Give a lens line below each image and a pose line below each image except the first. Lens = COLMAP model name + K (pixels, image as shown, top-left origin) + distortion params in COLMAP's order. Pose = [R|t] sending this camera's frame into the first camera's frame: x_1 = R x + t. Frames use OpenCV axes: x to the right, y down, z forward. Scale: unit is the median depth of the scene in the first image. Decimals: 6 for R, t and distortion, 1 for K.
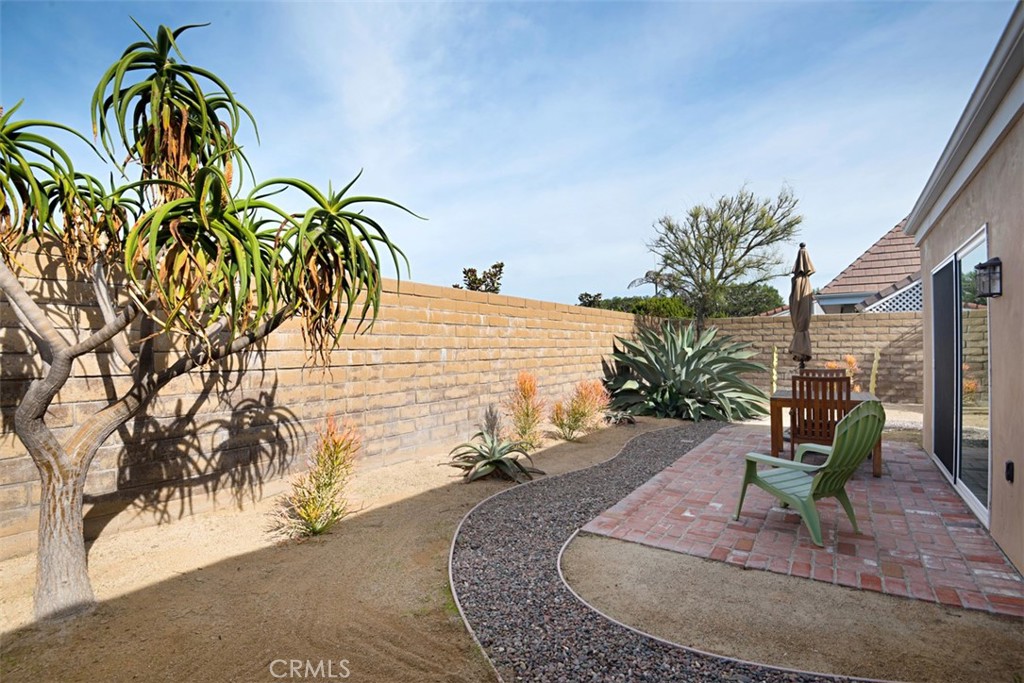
lens RADIAL K [[481.1, 0, 518.8], [0, 481.1, 340.8], [0, 0, 1]] dist [-0.026441, -0.007578]
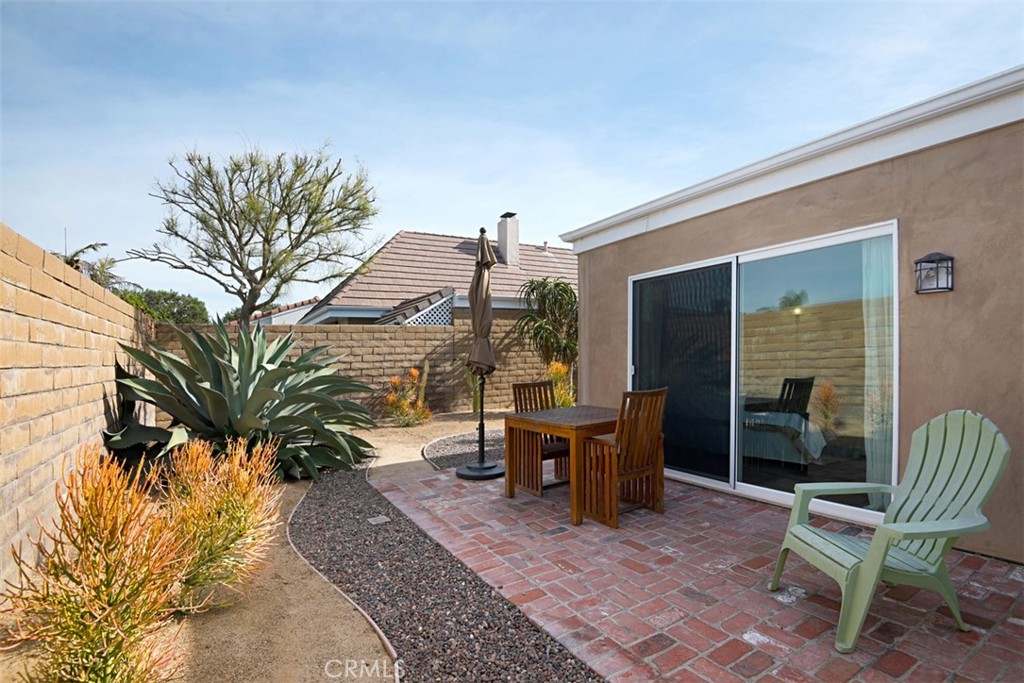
lens RADIAL K [[481.1, 0, 508.4], [0, 481.1, 339.7], [0, 0, 1]] dist [-0.026441, -0.007578]
pose [[0.426184, 0.024880, 0.904294, -0.076448], [0.014549, 0.999304, -0.034351, 0.007900], [-0.904519, 0.027796, 0.425526, 0.397899]]
